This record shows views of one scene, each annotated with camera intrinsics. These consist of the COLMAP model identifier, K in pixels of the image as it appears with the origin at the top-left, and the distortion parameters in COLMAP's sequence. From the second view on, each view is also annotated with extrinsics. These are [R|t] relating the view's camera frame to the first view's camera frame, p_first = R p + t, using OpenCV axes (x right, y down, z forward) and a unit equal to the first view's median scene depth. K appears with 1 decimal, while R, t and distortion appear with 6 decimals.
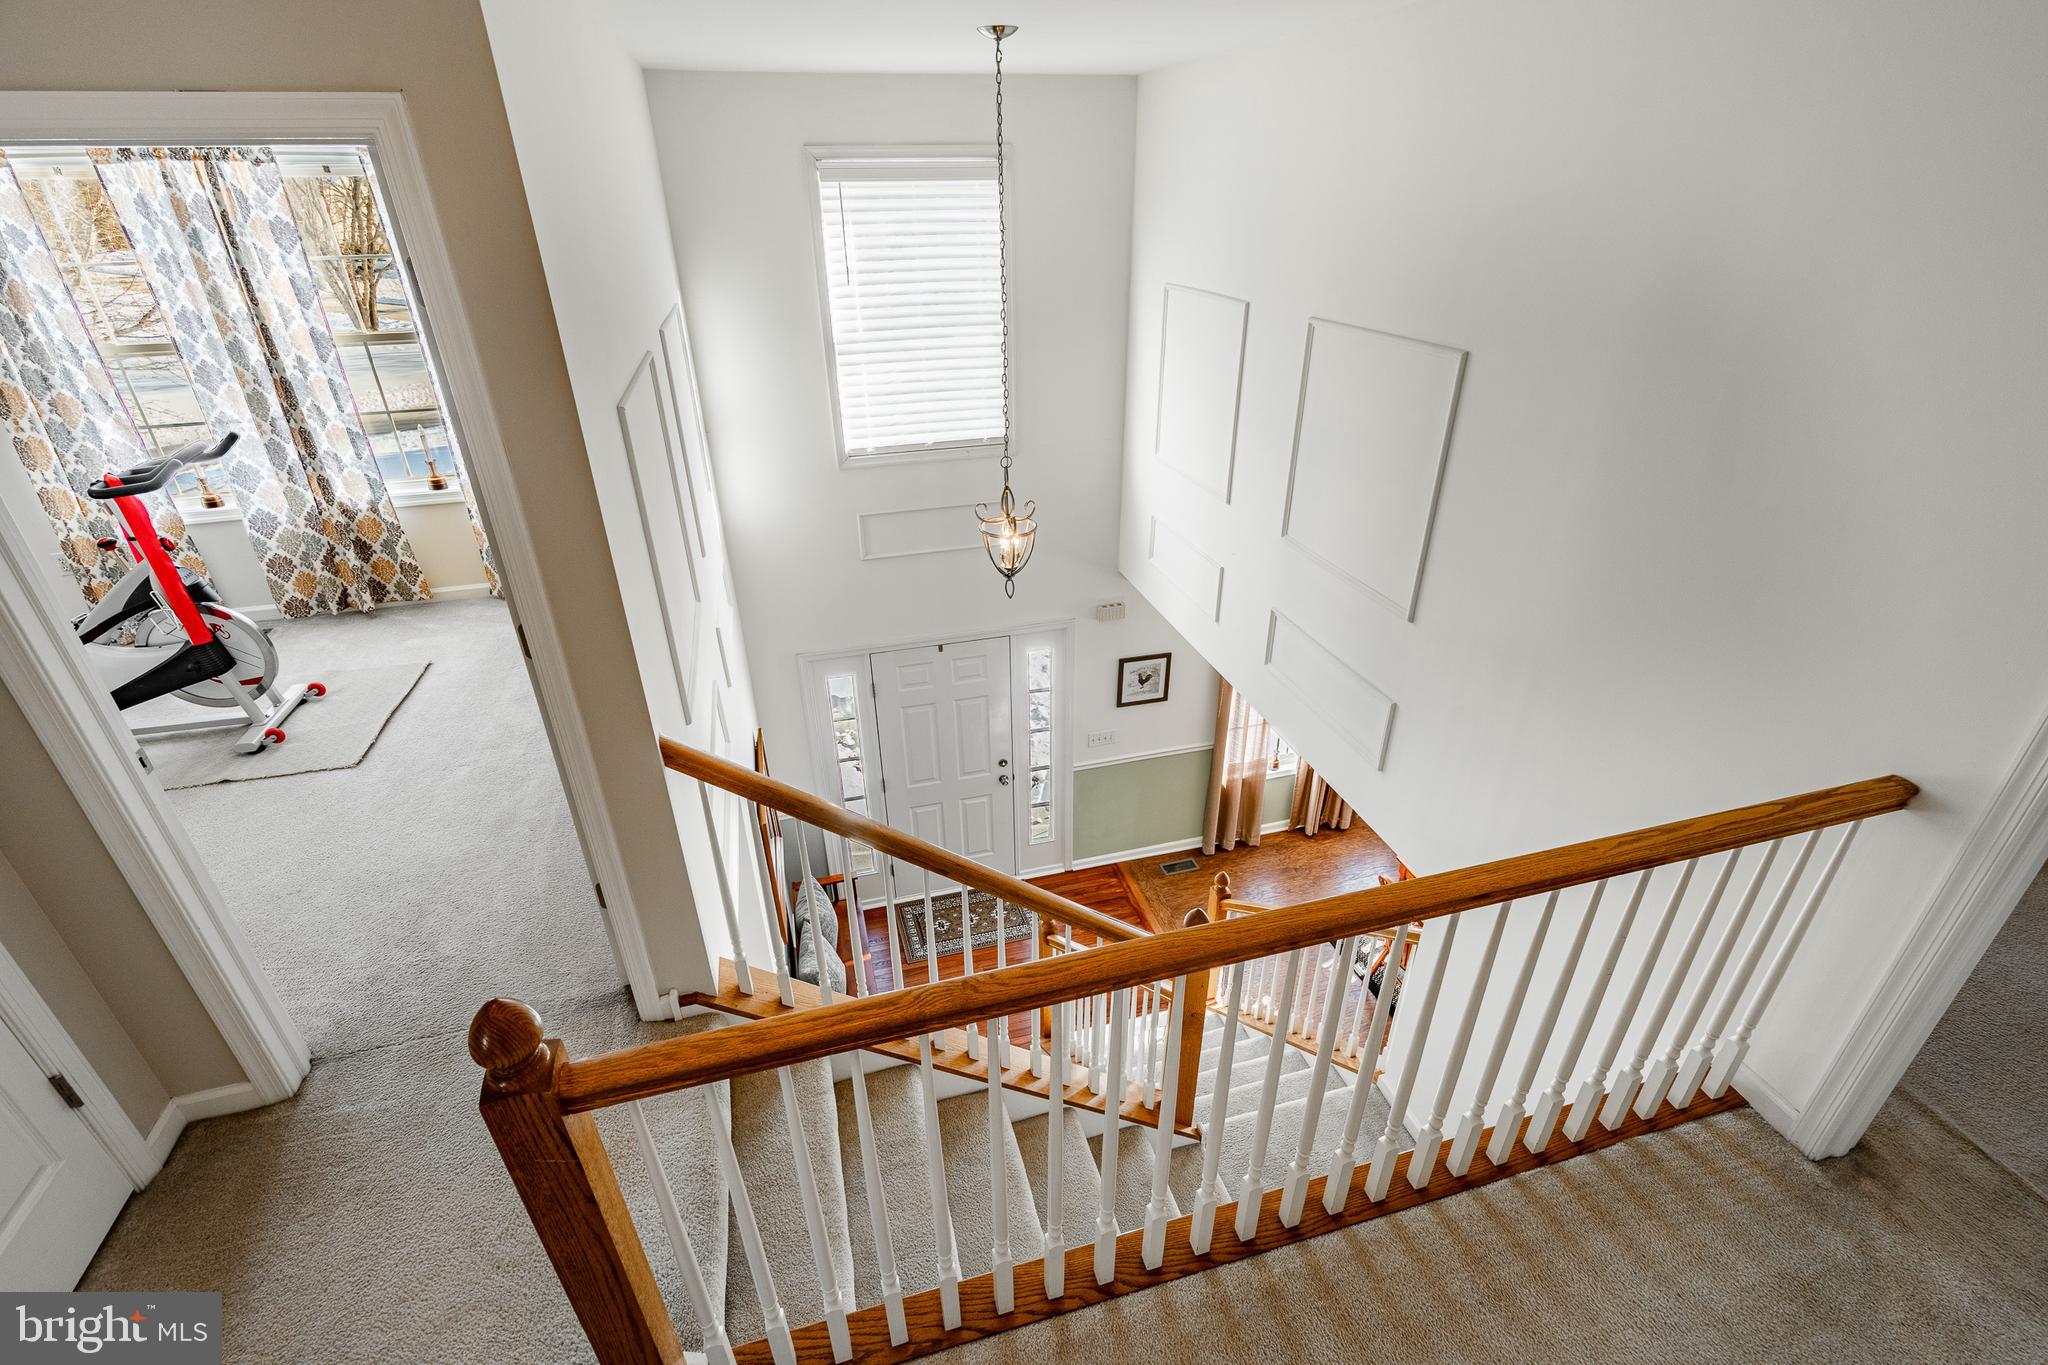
lens RADIAL K [[944.2, 0, 1036.2], [0, 944.2, 684.8], [0, 0, 1]] dist [0.000359, -0.000633]
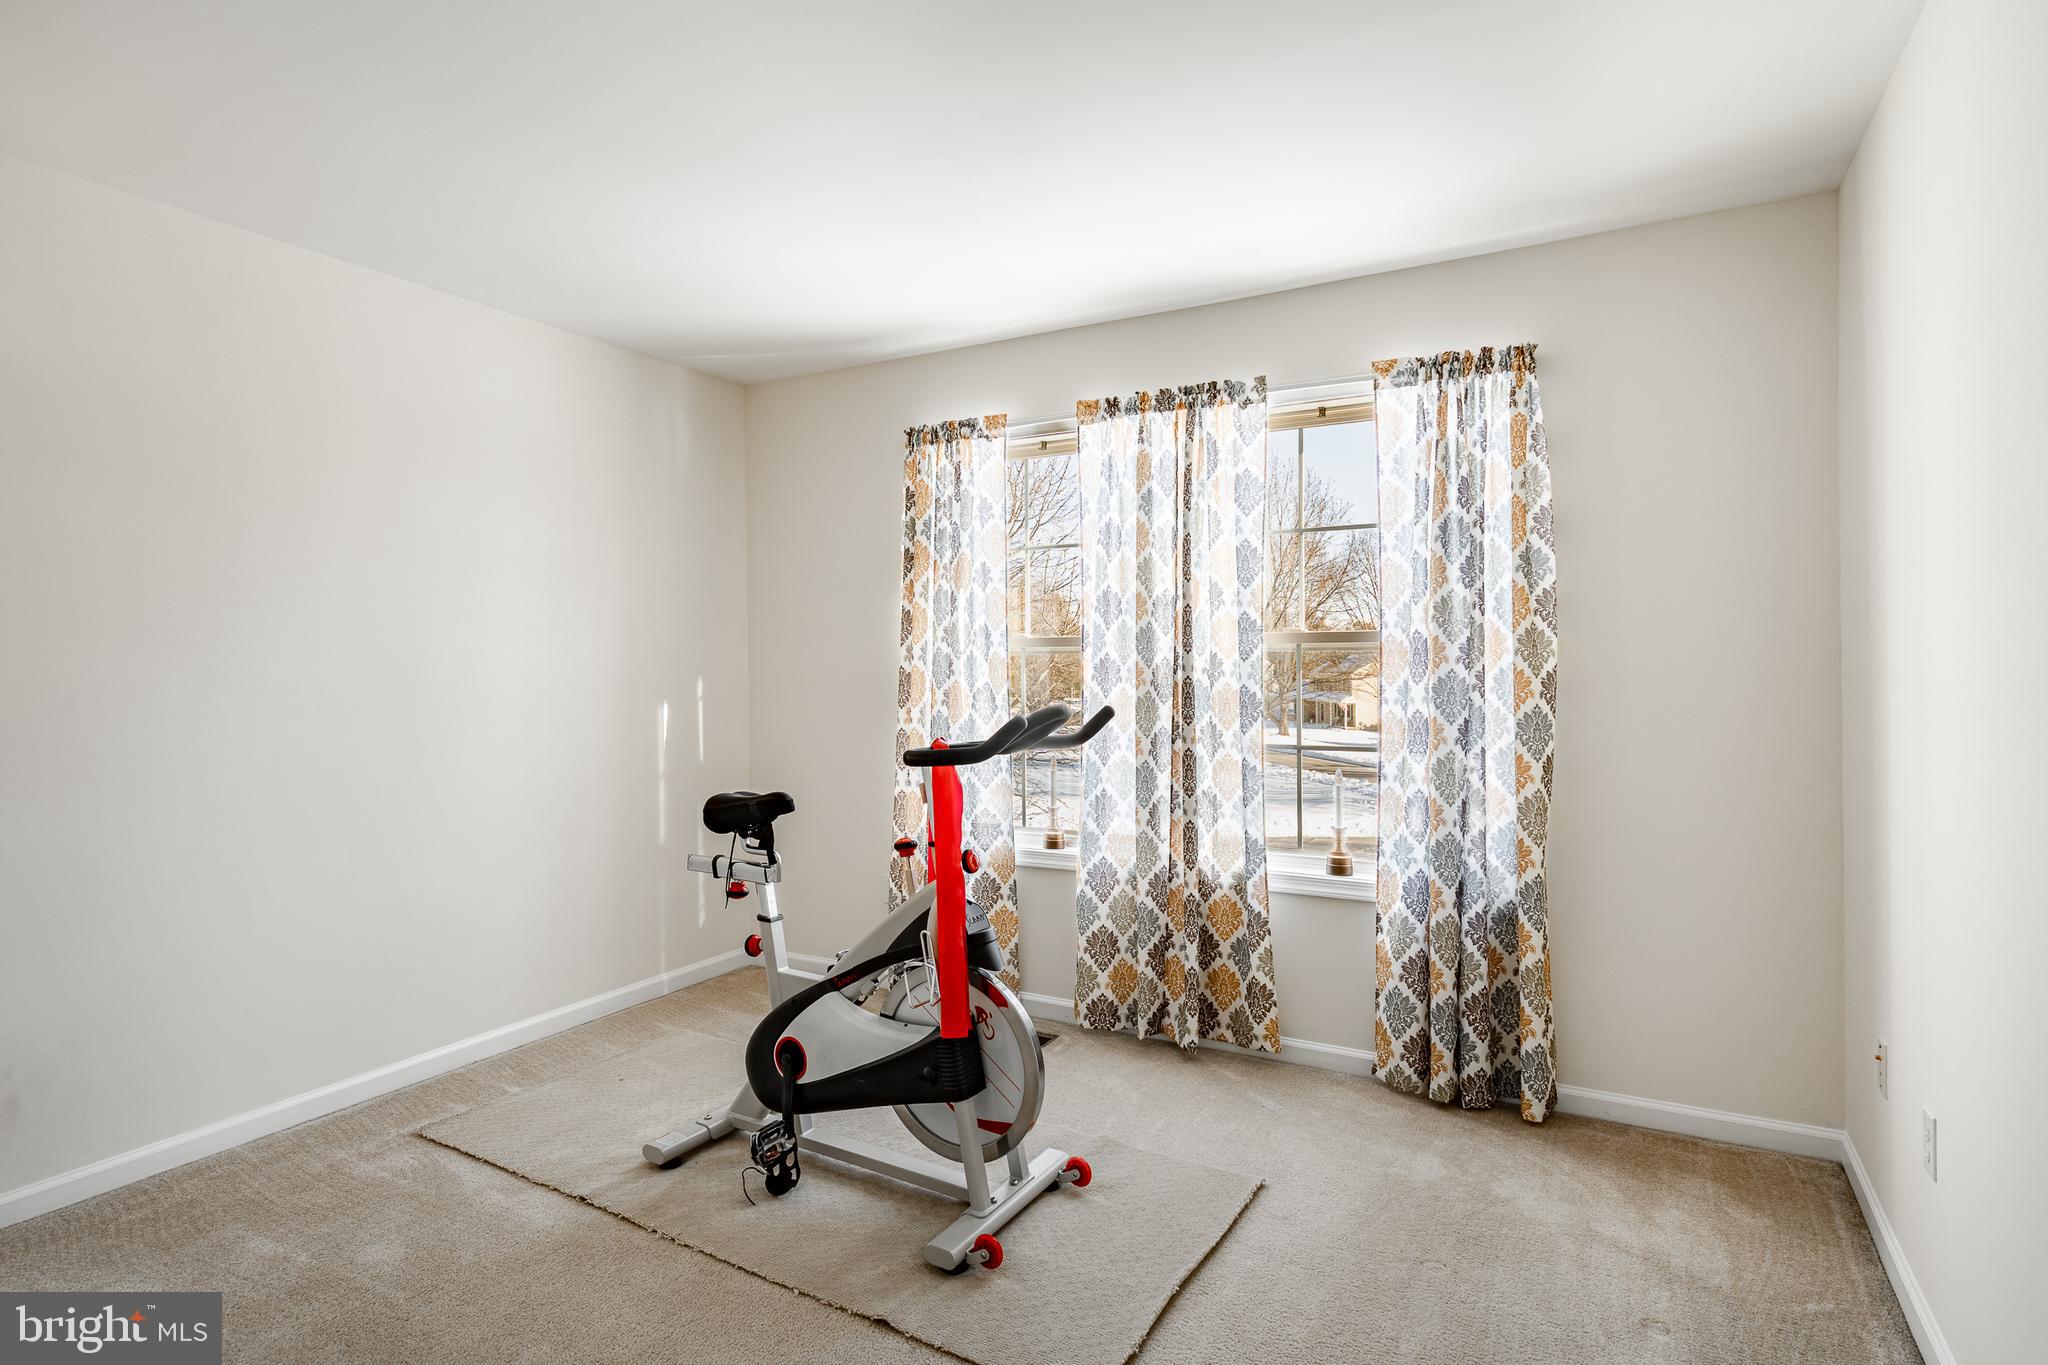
lens RADIAL K [[1043.6, 0, 1023.0], [0, 1043.6, 672.2], [0, 0, 1]] dist [-0.002581, 0.000380]
pose [[0.712564, 0.008097, -0.701560, -0.360782], [-0.336305, 0.881515, -0.331406, -0.038252], [0.615753, 0.472086, 0.630859, 0.458712]]
